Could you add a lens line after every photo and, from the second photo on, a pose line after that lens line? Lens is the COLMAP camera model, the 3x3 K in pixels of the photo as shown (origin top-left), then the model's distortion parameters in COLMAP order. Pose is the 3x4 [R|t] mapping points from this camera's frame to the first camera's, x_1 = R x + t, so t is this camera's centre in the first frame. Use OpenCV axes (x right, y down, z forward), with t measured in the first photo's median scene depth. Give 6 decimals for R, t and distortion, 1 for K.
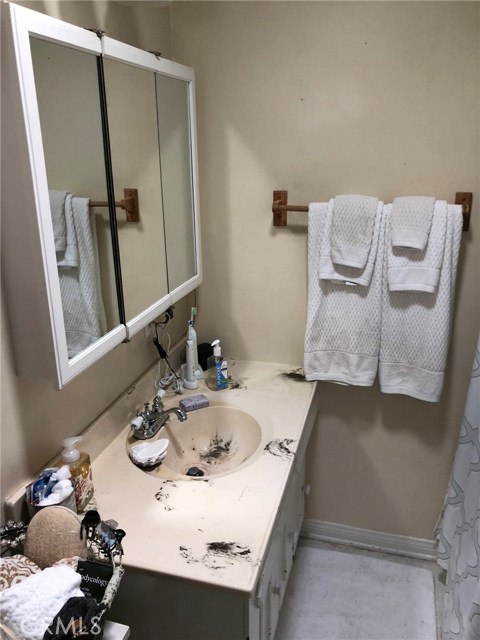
lens RADIAL K [[524.9, 0, 239.0], [0, 524.9, 316.8], [0, 0, 1]] dist [0.033785, -0.039963]
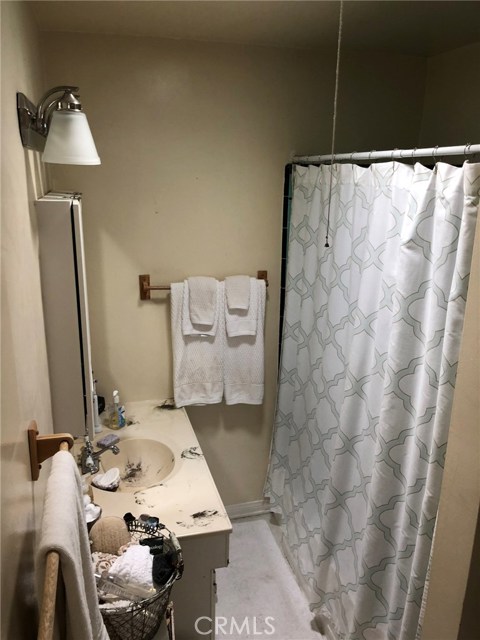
lens RADIAL K [[524.9, 0, 240.6], [0, 524.9, 321.8], [0, 0, 1]] dist [0.033785, -0.039963]
pose [[0.855209, -0.117896, 0.504696, -0.434916], [0.139203, 0.990253, -0.004558, -0.079871], [-0.499240, 0.074153, 0.863285, -0.322539]]
